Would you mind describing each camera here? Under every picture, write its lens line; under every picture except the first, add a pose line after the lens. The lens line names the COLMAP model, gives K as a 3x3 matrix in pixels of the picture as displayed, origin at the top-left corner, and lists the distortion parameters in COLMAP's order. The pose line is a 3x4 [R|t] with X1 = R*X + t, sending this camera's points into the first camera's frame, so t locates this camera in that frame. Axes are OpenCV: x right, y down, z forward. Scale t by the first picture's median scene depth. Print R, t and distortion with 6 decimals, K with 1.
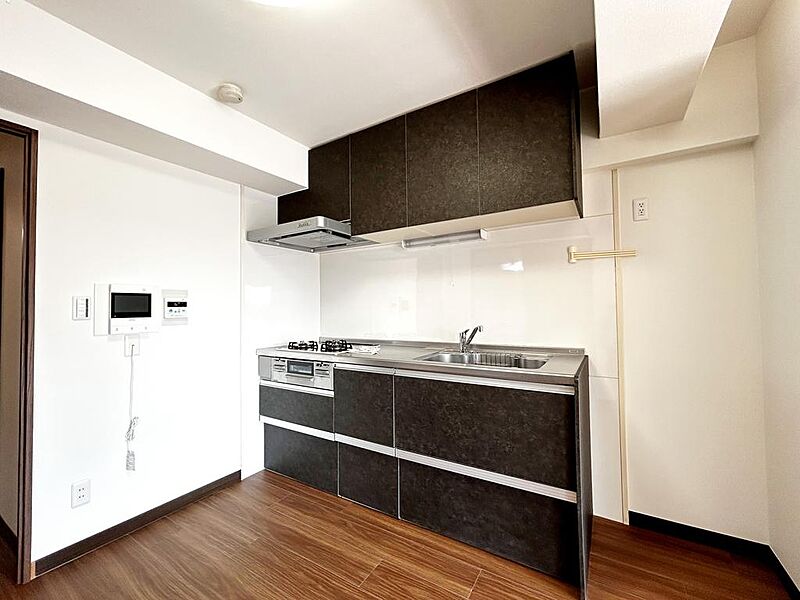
lens RADIAL K [[330.0, 0, 400.0], [0, 330.0, 300.0], [0, 0, 1]] dist [0.000307, 0.000761]
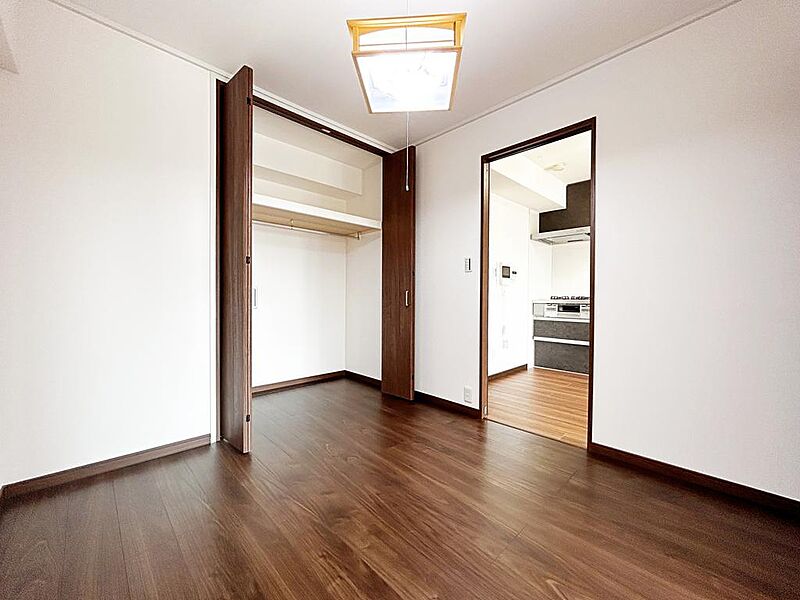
lens RADIAL K [[318.6, 0, 409.1], [0, 318.6, 302.8], [0, 0, 1]] dist [0.000366, 0.000141]
pose [[0.973300, 0.025999, -0.228060, -0.790125], [-0.016286, 0.998882, 0.044369, 0.112442], [0.228958, -0.039470, 0.972636, -0.966679]]
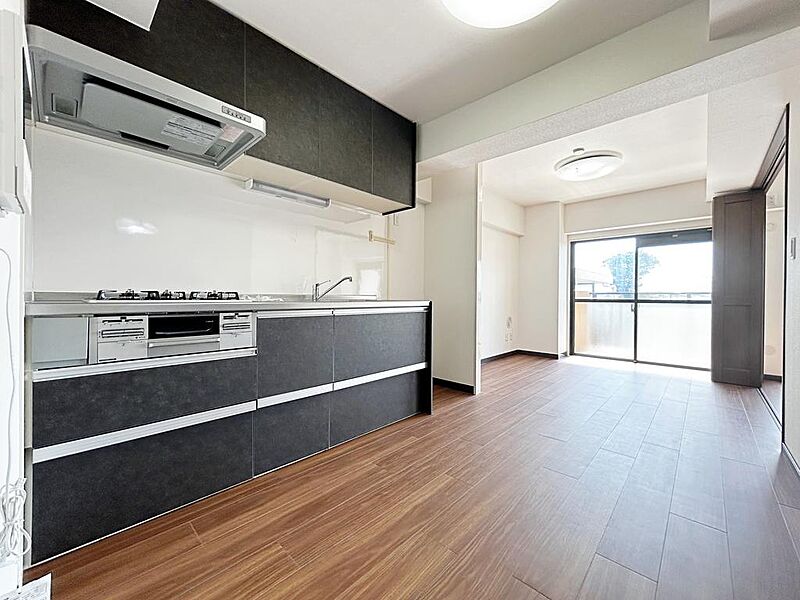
lens RADIAL K [[324.2, 0, 395.1], [0, 324.2, 299.4], [0, 0, 1]] dist [-0.000841, 0.000075]
pose [[0.216798, 0.010434, 0.976161, -0.850088], [-0.037739, 0.999285, -0.002300, 0.144660], [-0.975487, -0.036341, 0.217037, 0.492937]]
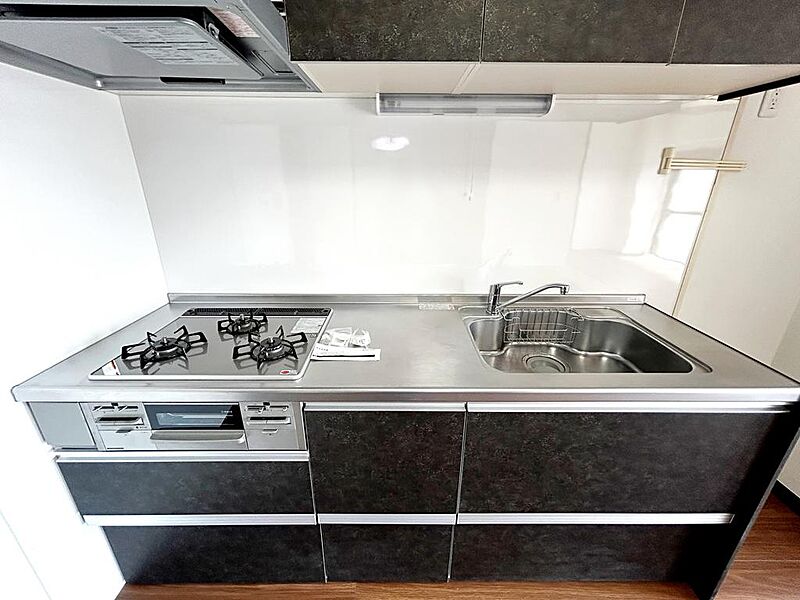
lens RADIAL K [[330.0, 0, 400.0], [0, 330.0, 300.0], [0, 0, 1]] dist [0.000307, 0.000761]
pose [[0.847256, -0.167292, 0.504153, -0.278537], [-0.029860, 0.932611, 0.359646, -0.089918], [-0.530344, -0.319766, 0.785165, 0.607811]]
